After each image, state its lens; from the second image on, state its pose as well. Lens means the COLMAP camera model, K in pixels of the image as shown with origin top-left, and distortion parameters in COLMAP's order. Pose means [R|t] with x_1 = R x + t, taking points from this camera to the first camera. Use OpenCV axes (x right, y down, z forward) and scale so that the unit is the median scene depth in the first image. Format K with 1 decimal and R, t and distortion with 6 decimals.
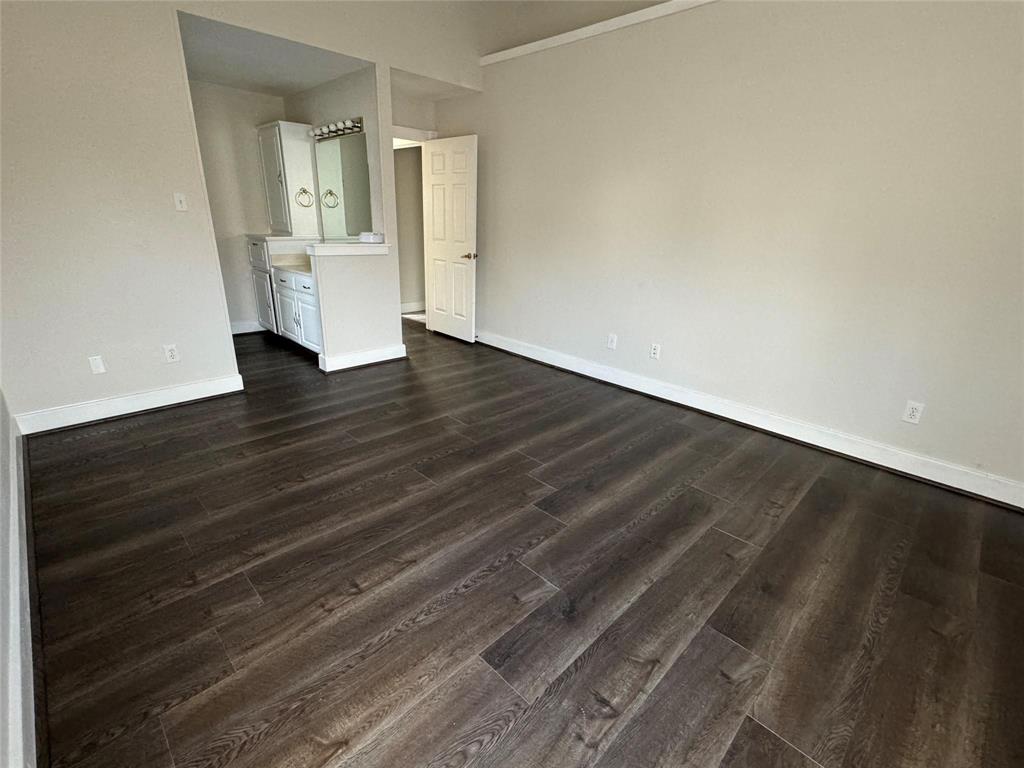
lens RADIAL K [[472.7, 0, 512.1], [0, 472.7, 384.4], [0, 0, 1]] dist [0.005255, 0.000264]
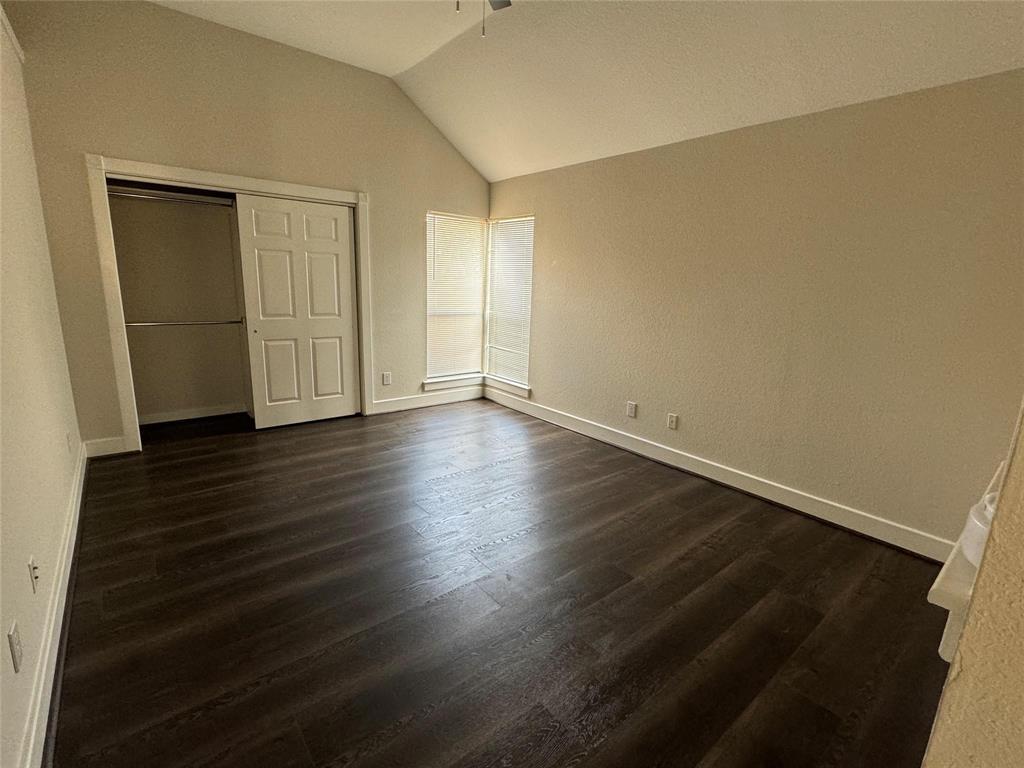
lens RADIAL K [[472.7, 0, 513.6], [0, 472.7, 384.8], [0, 0, 1]] dist [0.005255, 0.000264]
pose [[-0.992107, -0.097951, 0.078289, -0.198544], [-0.042063, 0.848134, 0.528110, -0.603734], [-0.118129, 0.520648, -0.845560, 1.606185]]
